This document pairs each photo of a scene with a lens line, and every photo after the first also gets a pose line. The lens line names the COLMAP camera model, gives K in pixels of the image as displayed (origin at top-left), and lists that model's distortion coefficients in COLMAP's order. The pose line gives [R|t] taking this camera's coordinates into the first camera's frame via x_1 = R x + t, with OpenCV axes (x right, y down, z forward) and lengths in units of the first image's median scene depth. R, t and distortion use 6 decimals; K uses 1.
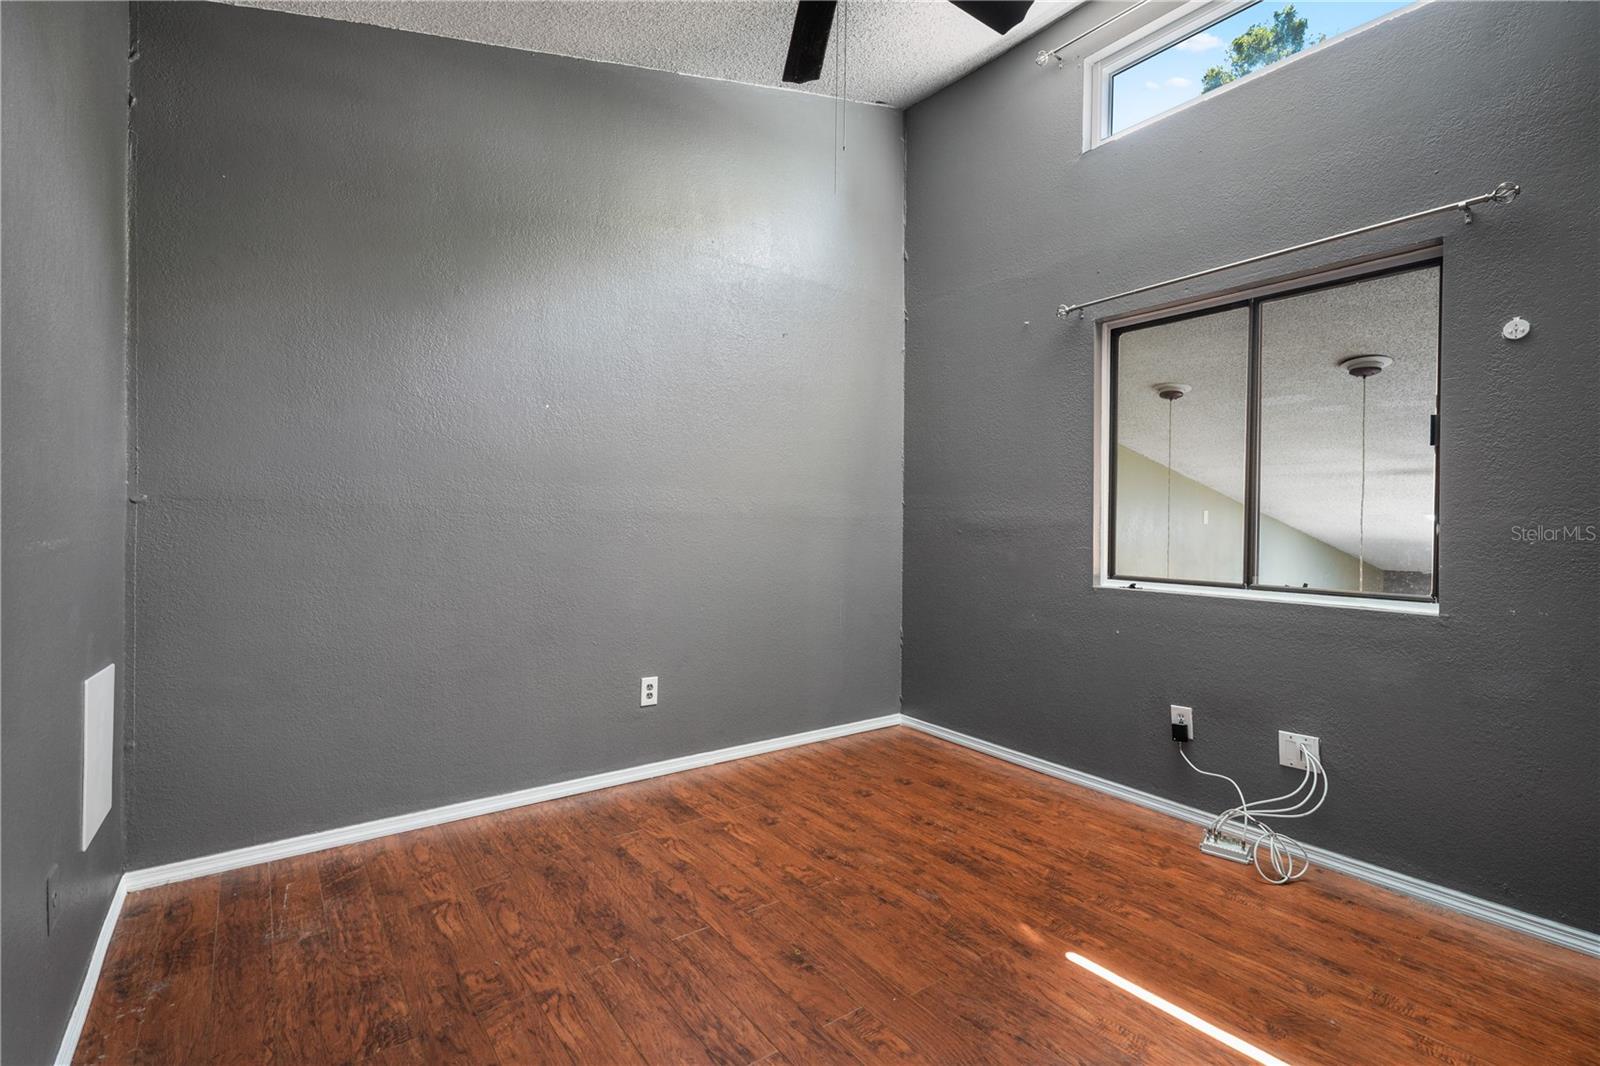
lens RADIAL K [[725.1, 0, 788.2], [0, 725.1, 532.0], [0, 0, 1]] dist [0.017801, -0.008600]
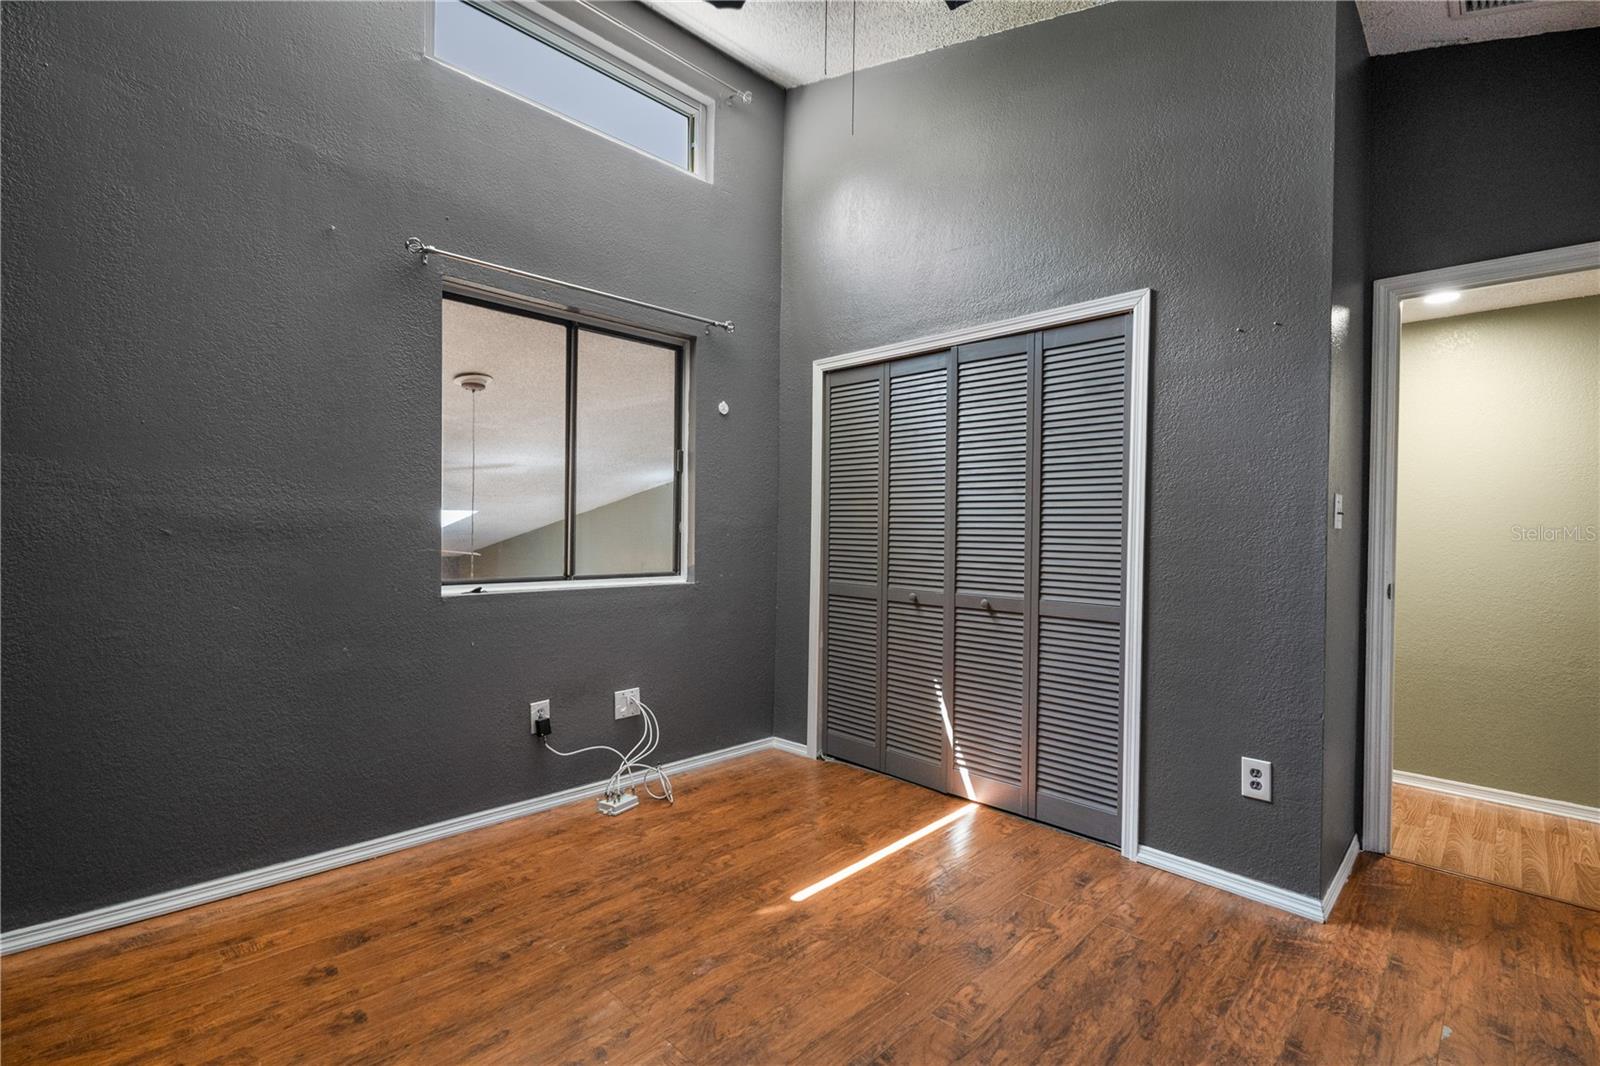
lens RADIAL K [[725.1, 0, 789.8], [0, 725.1, 527.6], [0, 0, 1]] dist [0.017801, -0.008600]
pose [[-0.152544, -0.015738, 0.988171, -0.552588], [-0.005723, 0.999871, 0.015041, -0.021880], [-0.988280, -0.003361, -0.152614, 0.873504]]
